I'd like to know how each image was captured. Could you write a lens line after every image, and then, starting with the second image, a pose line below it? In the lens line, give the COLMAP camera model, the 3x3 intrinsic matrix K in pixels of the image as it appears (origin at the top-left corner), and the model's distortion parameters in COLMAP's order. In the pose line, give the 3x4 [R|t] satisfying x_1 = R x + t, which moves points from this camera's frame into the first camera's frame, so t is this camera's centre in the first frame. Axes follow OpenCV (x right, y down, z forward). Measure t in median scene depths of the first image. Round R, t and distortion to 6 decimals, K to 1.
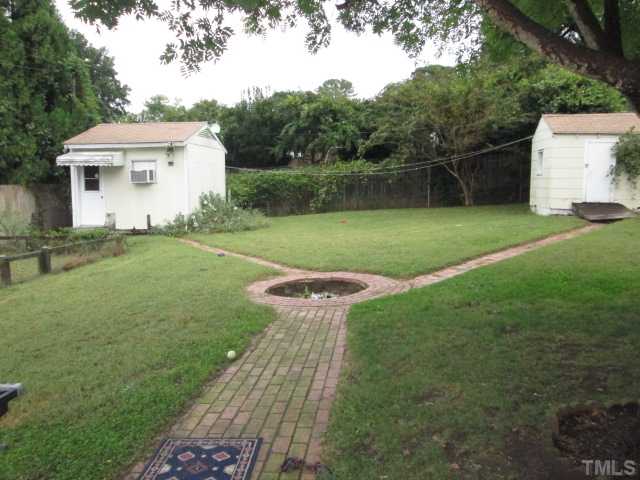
lens RADIAL K [[531.2, 0, 321.9], [0, 531.2, 240.4], [0, 0, 1]] dist [-0.026447, -0.002636]
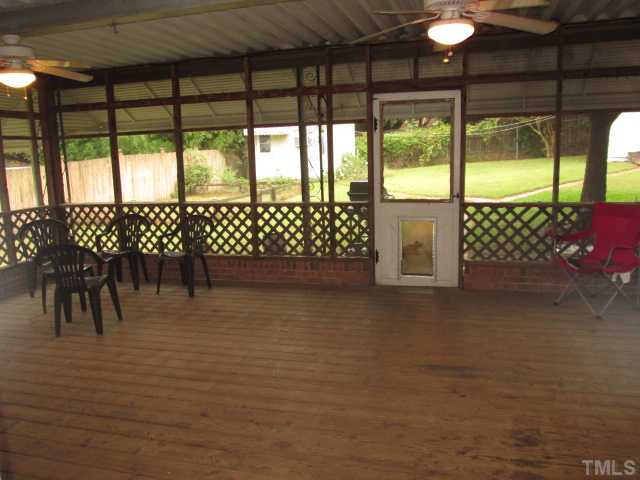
lens RADIAL K [[531.2, 0, 316.3], [0, 531.2, 237.9], [0, 0, 1]] dist [-0.026447, -0.002636]
pose [[0.985580, 0.000332, -0.169208, -0.057511], [0.011219, 0.997669, 0.067304, 0.034859], [0.168836, -0.068232, 0.983280, -0.339621]]
